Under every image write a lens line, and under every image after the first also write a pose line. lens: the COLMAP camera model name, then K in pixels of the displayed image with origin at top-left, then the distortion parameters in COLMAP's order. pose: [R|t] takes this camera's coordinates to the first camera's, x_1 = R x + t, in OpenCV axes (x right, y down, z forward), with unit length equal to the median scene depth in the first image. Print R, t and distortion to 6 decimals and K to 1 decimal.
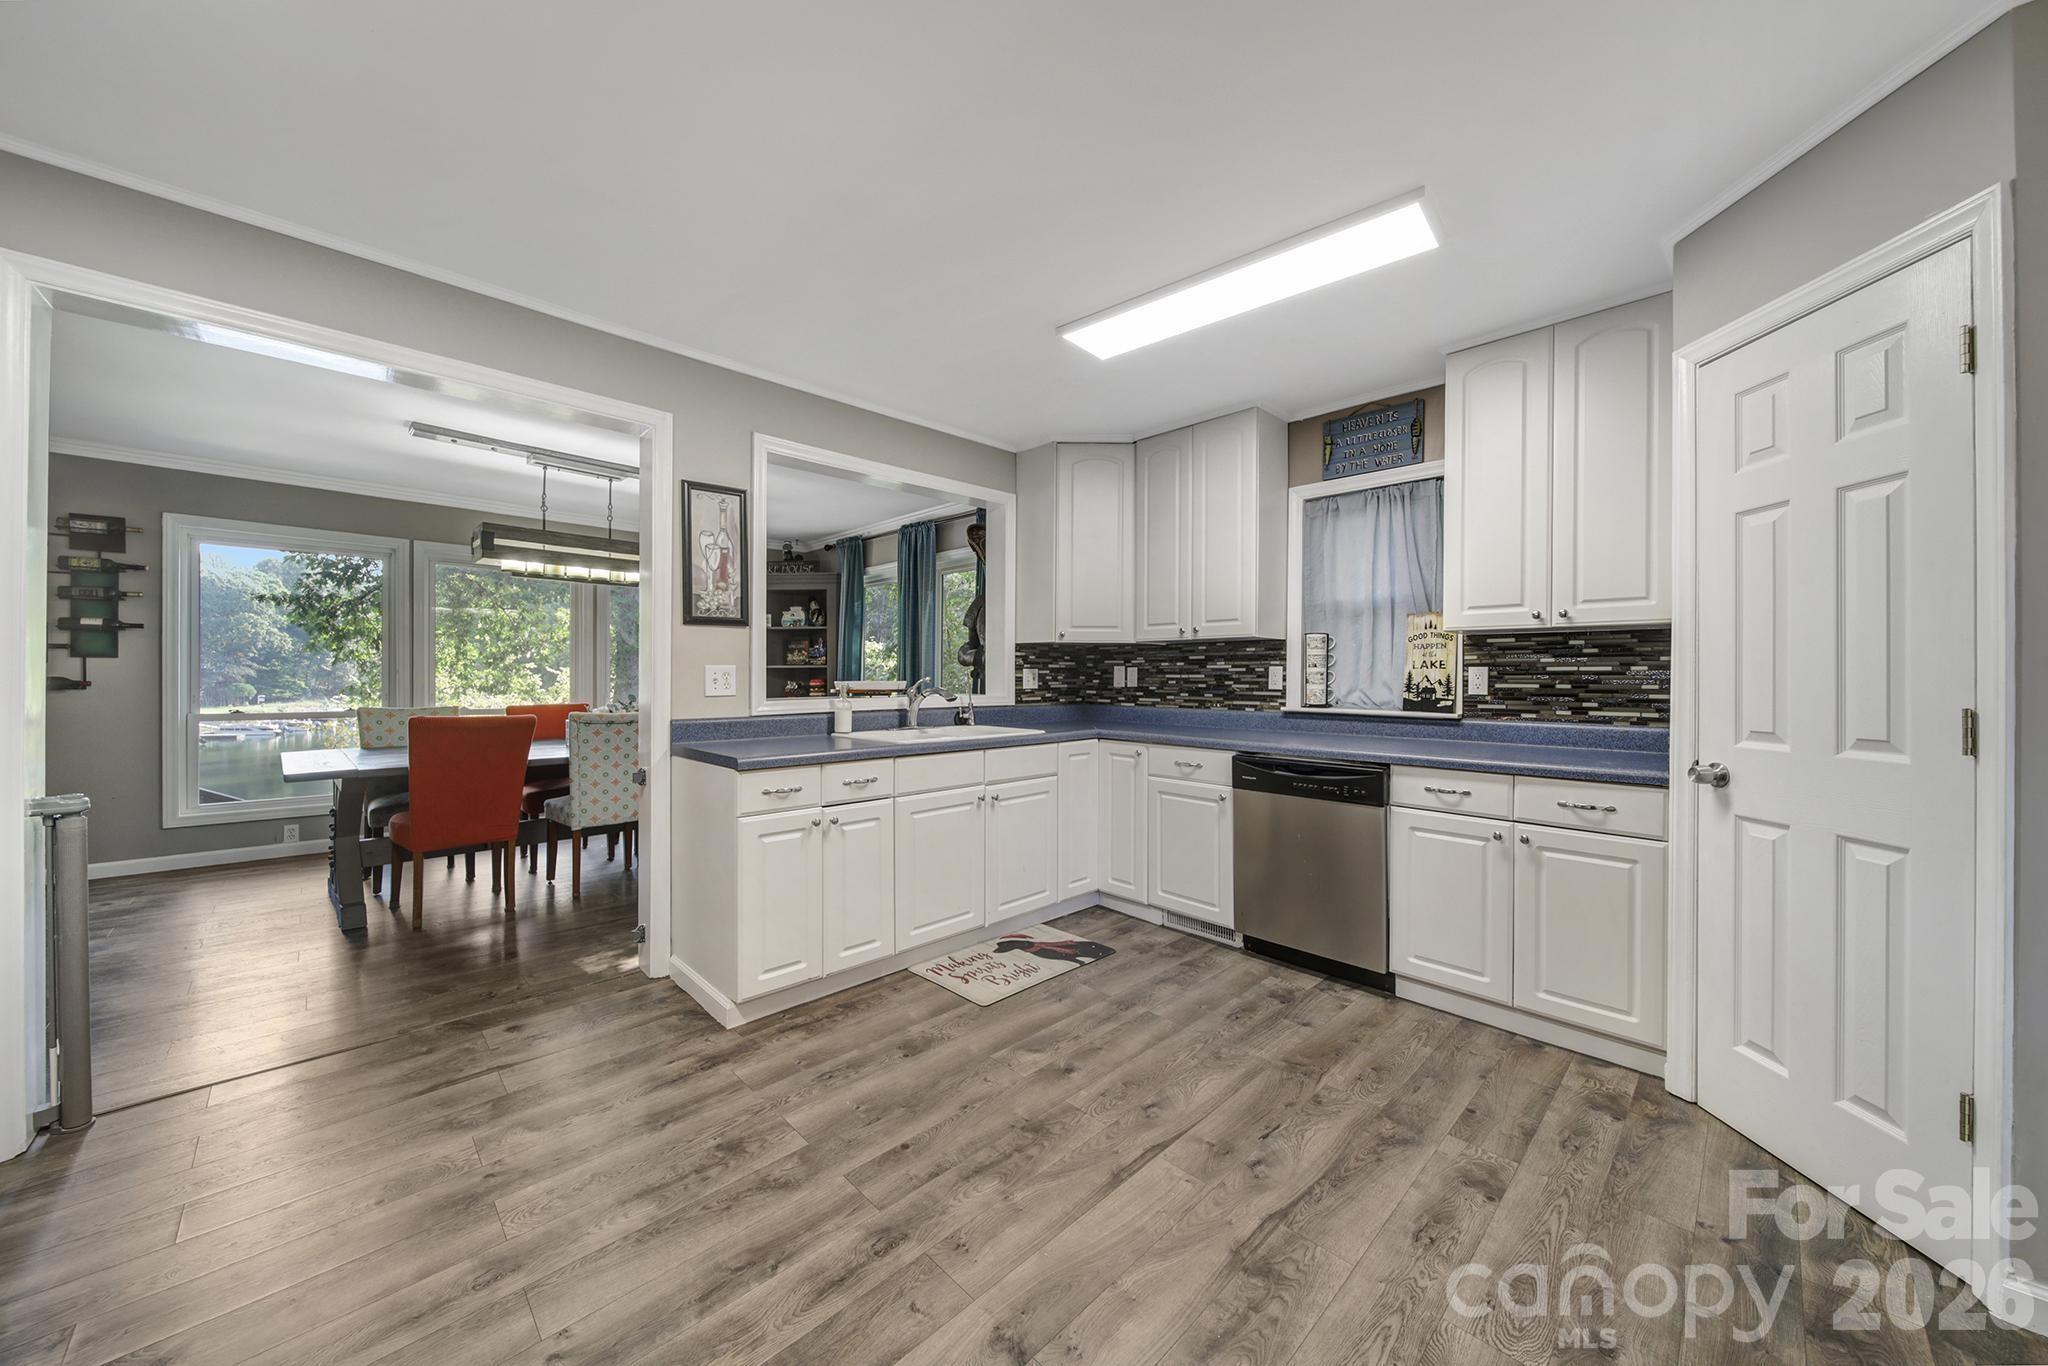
lens RADIAL K [[721.9, 0, 1024.5], [0, 721.9, 678.4], [0, 0, 1]] dist [-0.000761, -0.003541]
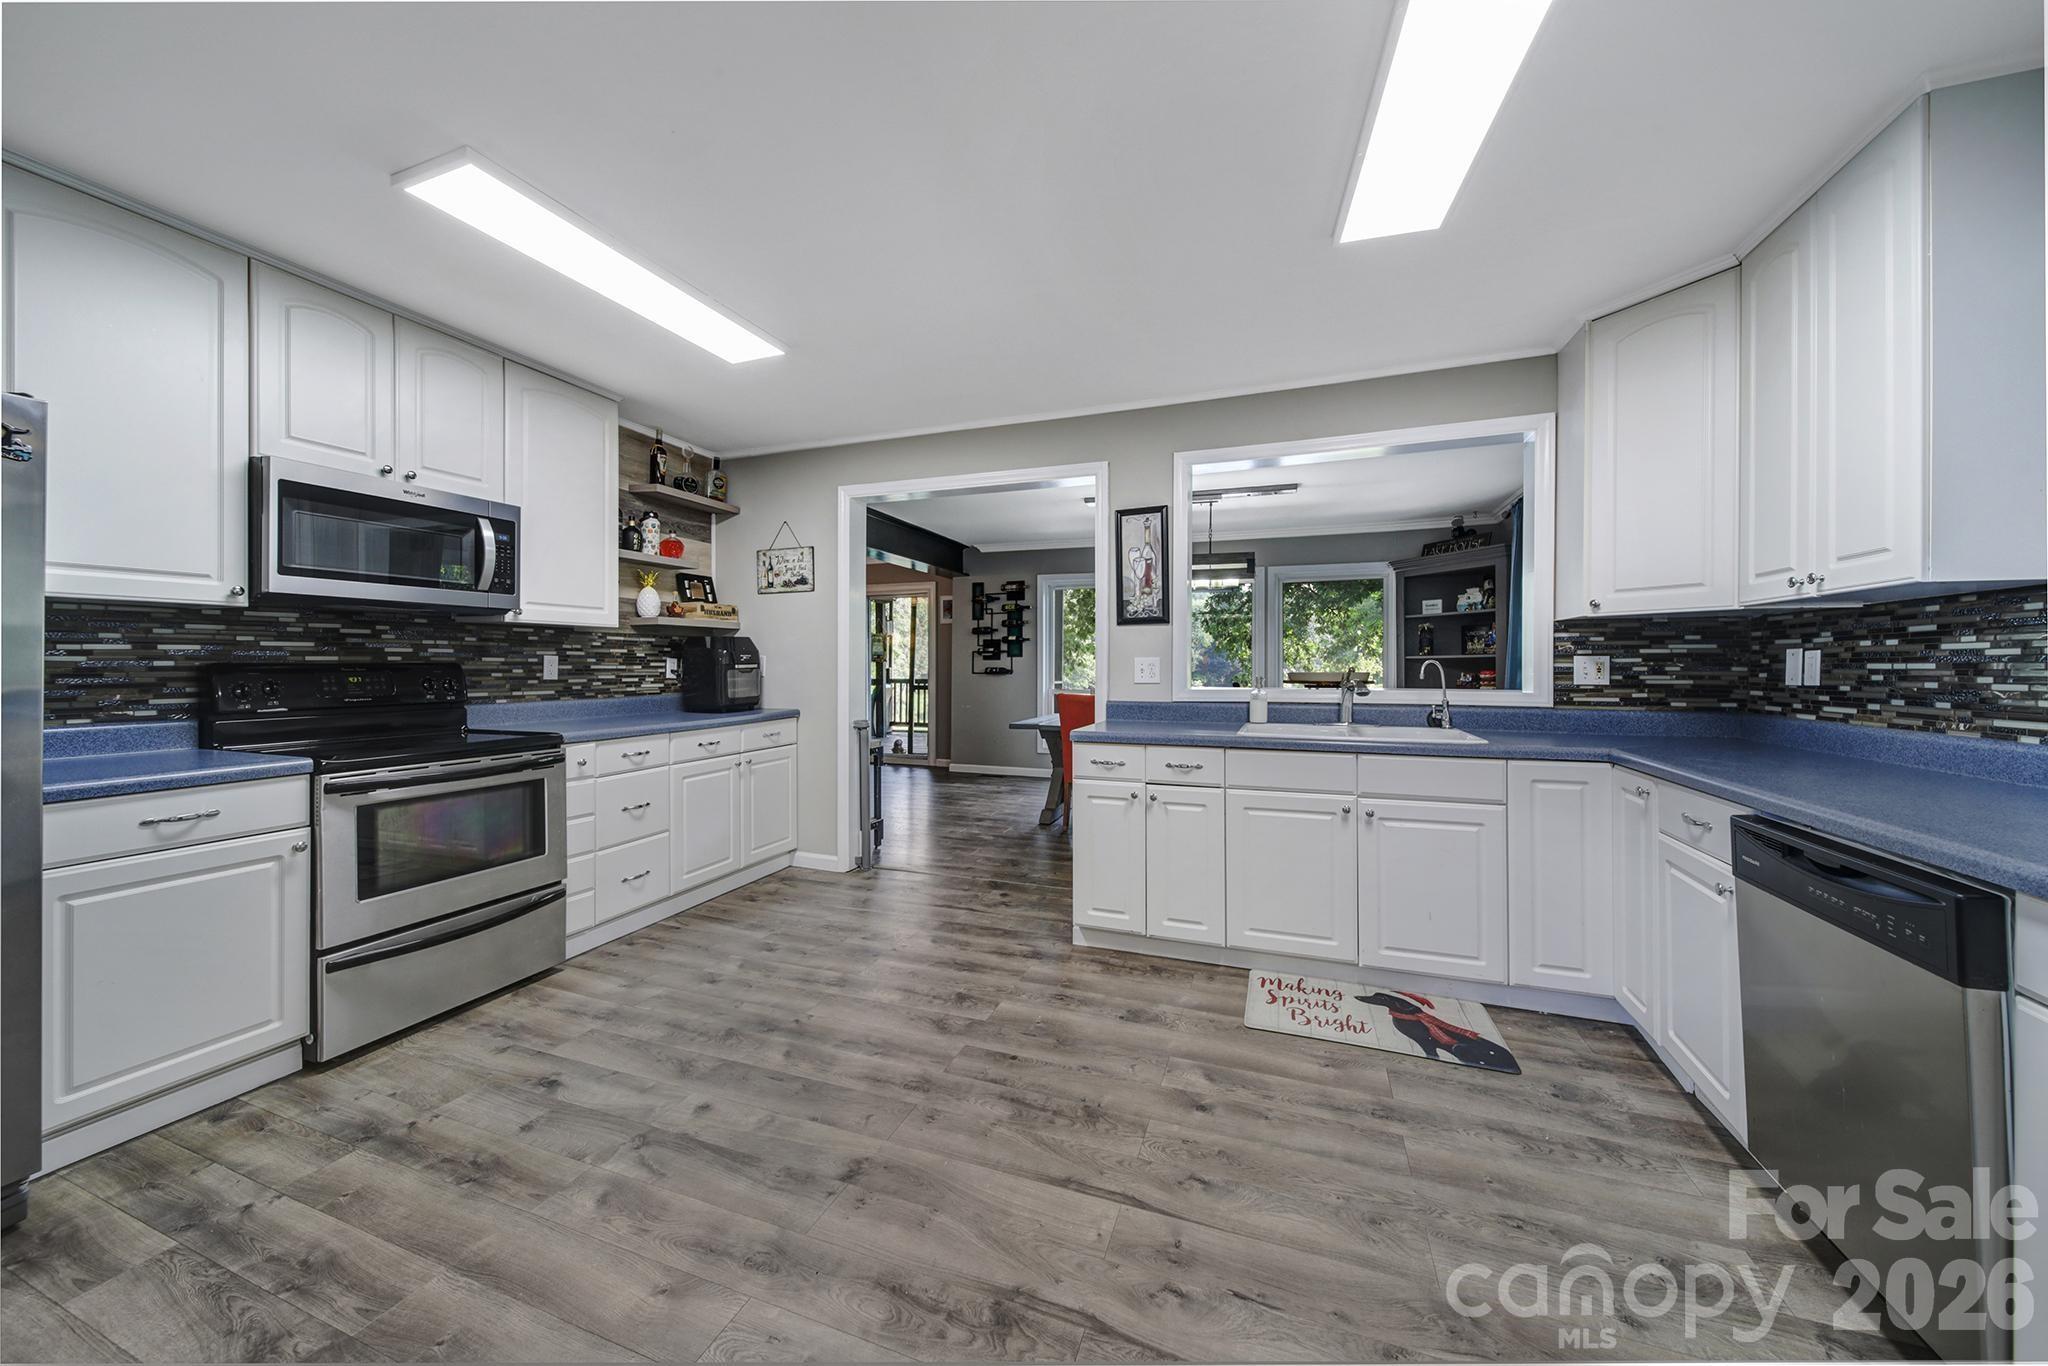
lens RADIAL K [[719.4, 0, 1023.2], [0, 719.4, 666.7], [0, 0, 1]] dist [-0.002174, -0.000224]
pose [[0.421508, -0.001251, -0.906824, 0.570948], [-0.003500, 0.999989, -0.003006, 0.001429], [0.906818, 0.004441, 0.421500, 0.312332]]
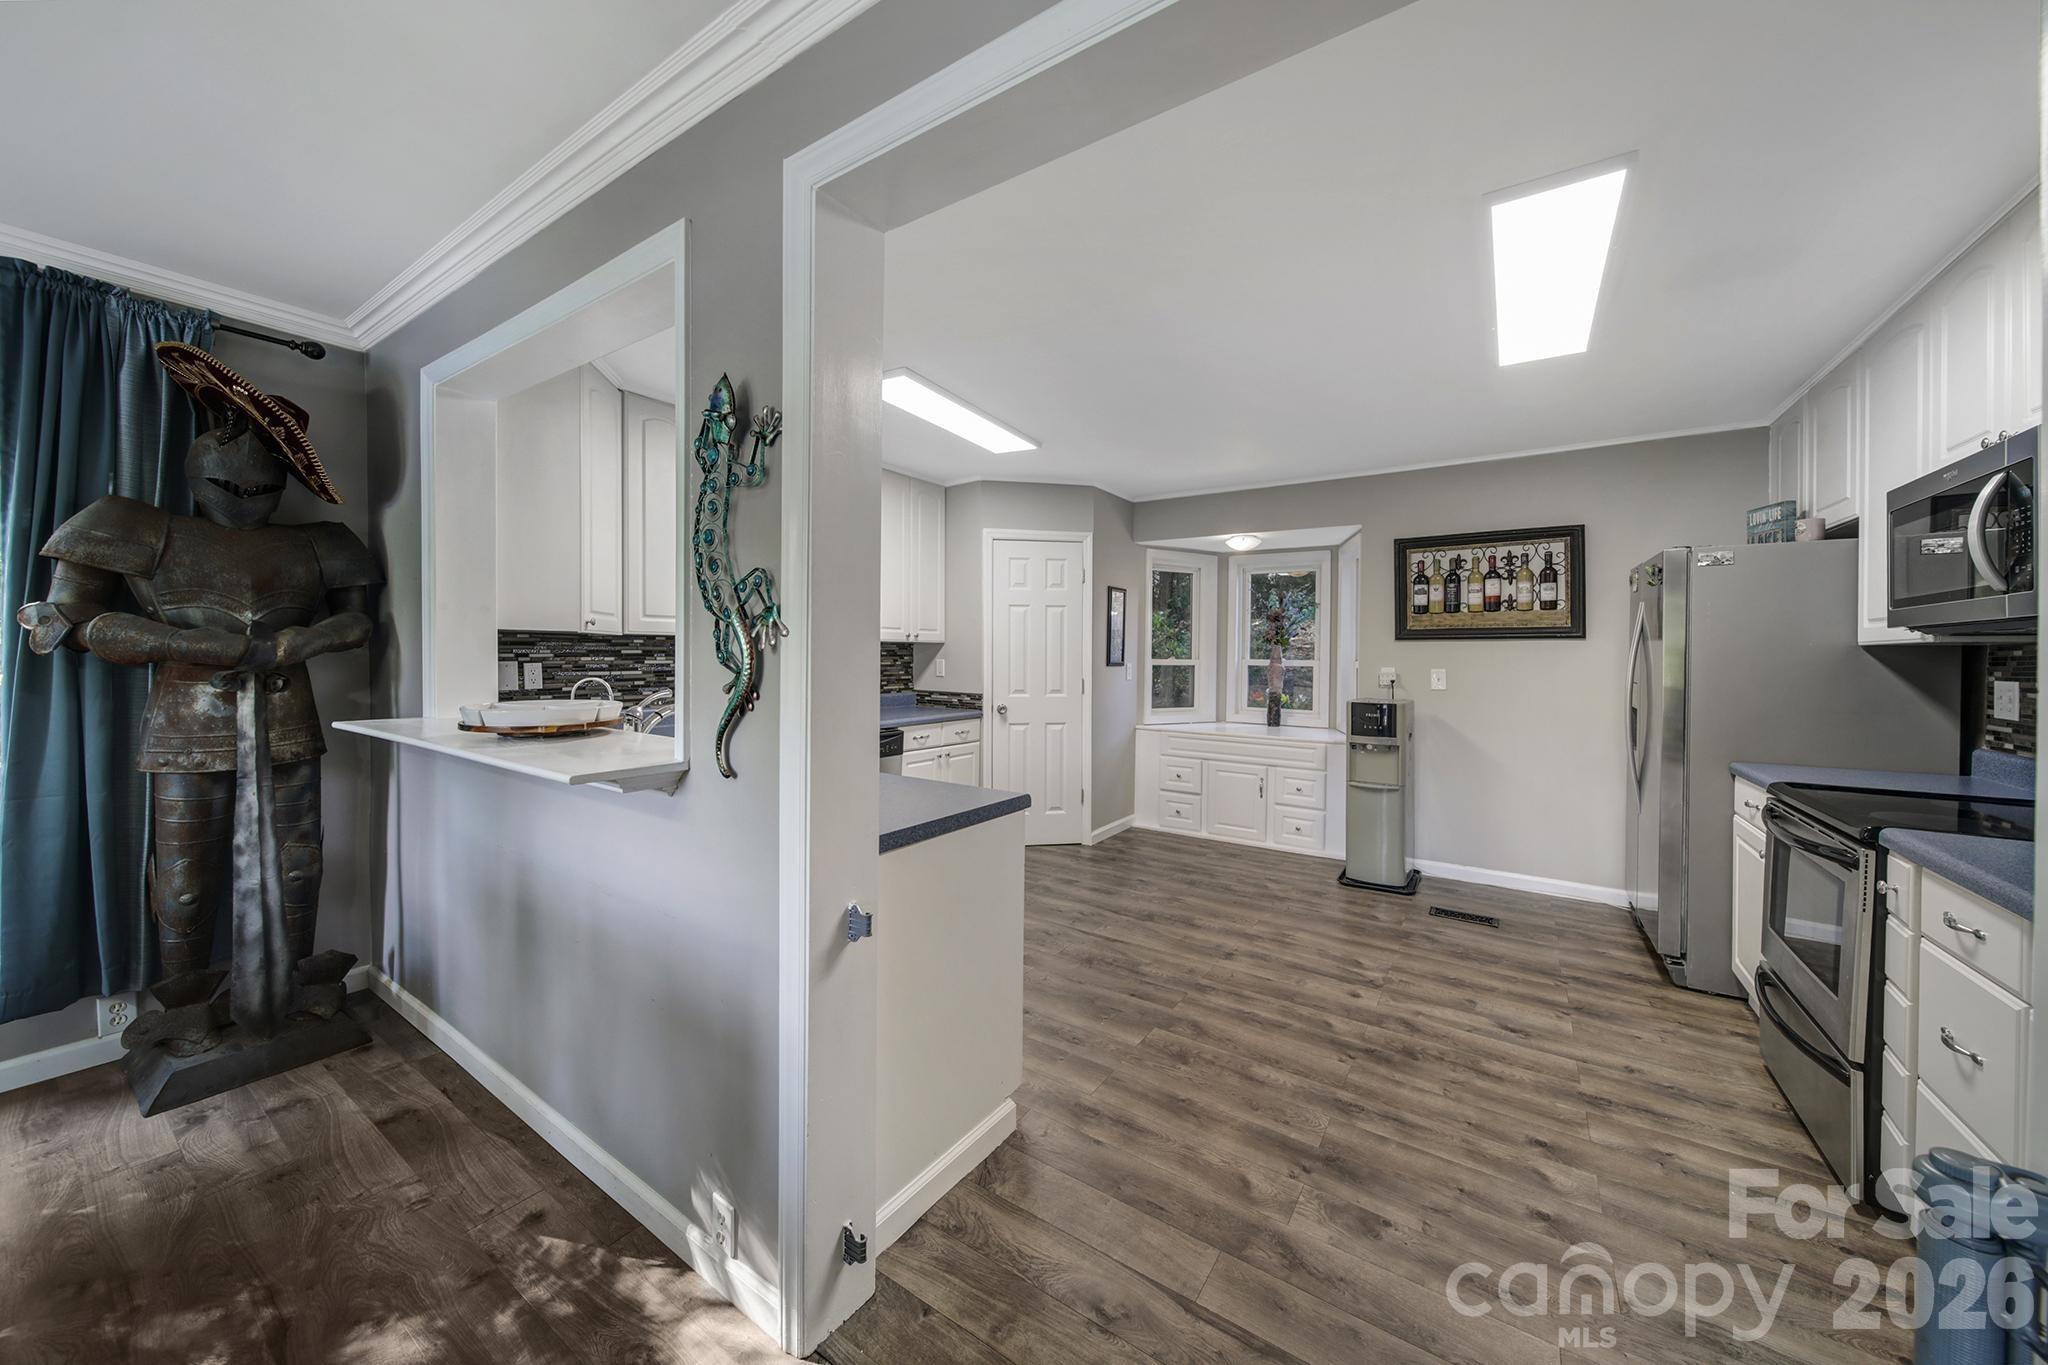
lens RADIAL K [[719.4, 0, 1023.2], [0, 719.4, 666.2], [0, 0, 1]] dist [-0.002174, -0.000224]
pose [[-0.194362, -0.023756, 0.980642, -0.979629], [-0.006286, 0.999716, 0.022973, -0.047118], [-0.980910, -0.001700, -0.194456, 0.938167]]
